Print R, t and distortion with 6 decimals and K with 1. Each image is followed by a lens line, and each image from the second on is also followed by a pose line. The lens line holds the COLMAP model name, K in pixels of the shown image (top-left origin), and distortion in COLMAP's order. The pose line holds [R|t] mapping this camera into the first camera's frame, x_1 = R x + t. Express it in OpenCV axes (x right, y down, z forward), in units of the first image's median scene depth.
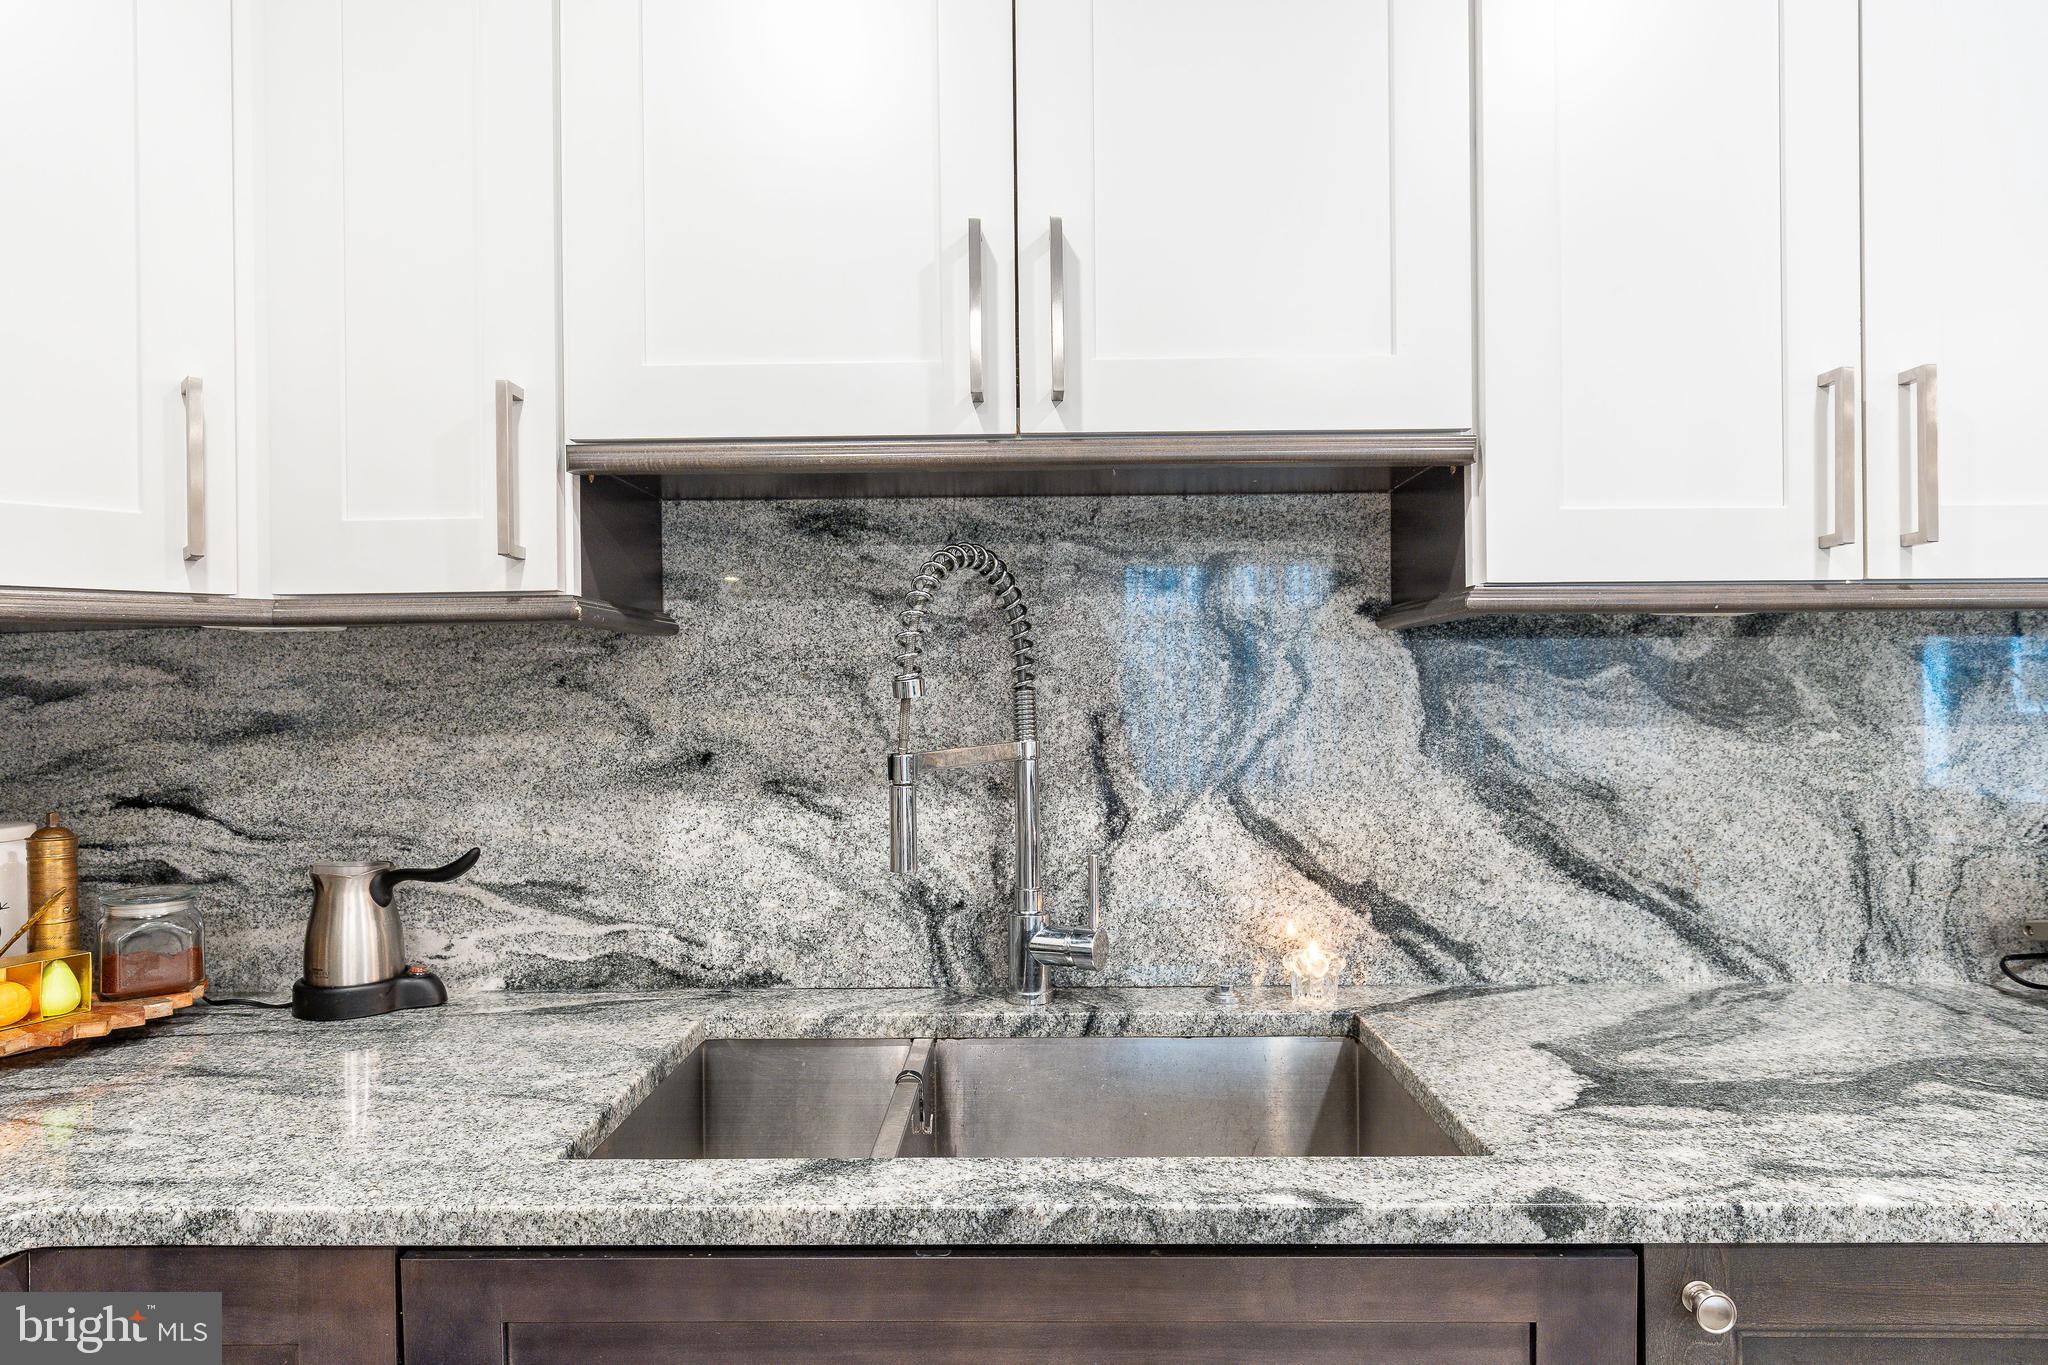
lens RADIAL K [[1189.0, 0, 1024.3], [0, 1189.0, 679.1], [0, 0, 1]] dist [0.001807, 0.000055]
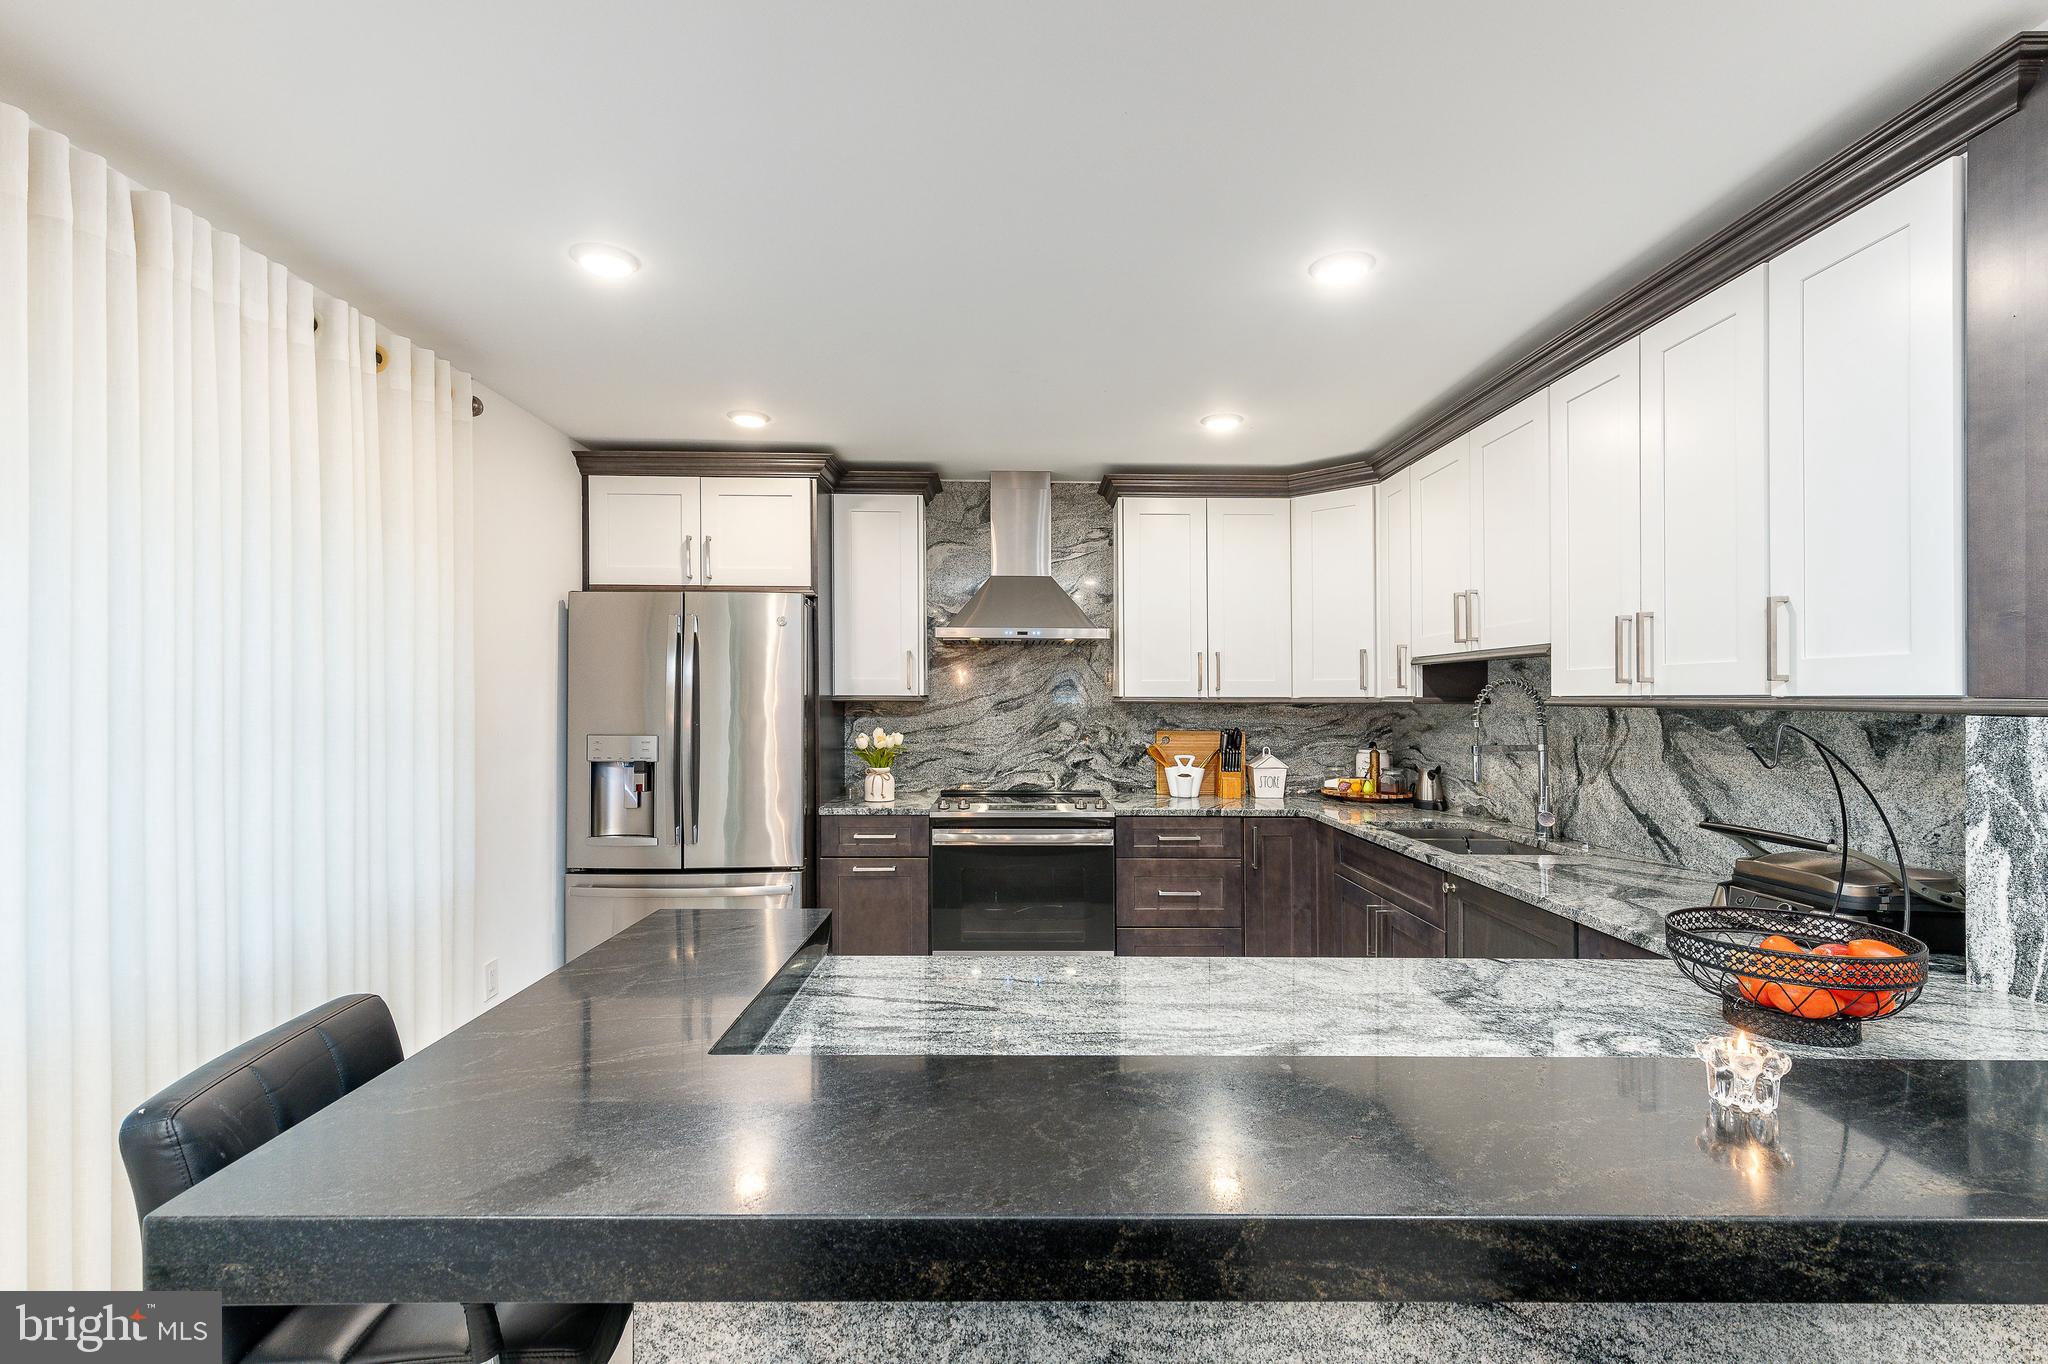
lens RADIAL K [[920.3, 0, 1104.6], [0, 920.3, 722.1], [0, 0, 1]] dist [0.001810, -0.000373]
pose [[0.128164, 0.035026, -0.991134, 1.951921], [-0.005112, 0.999386, 0.034656, -0.068768], [0.991740, 0.000625, 0.128264, -0.296033]]
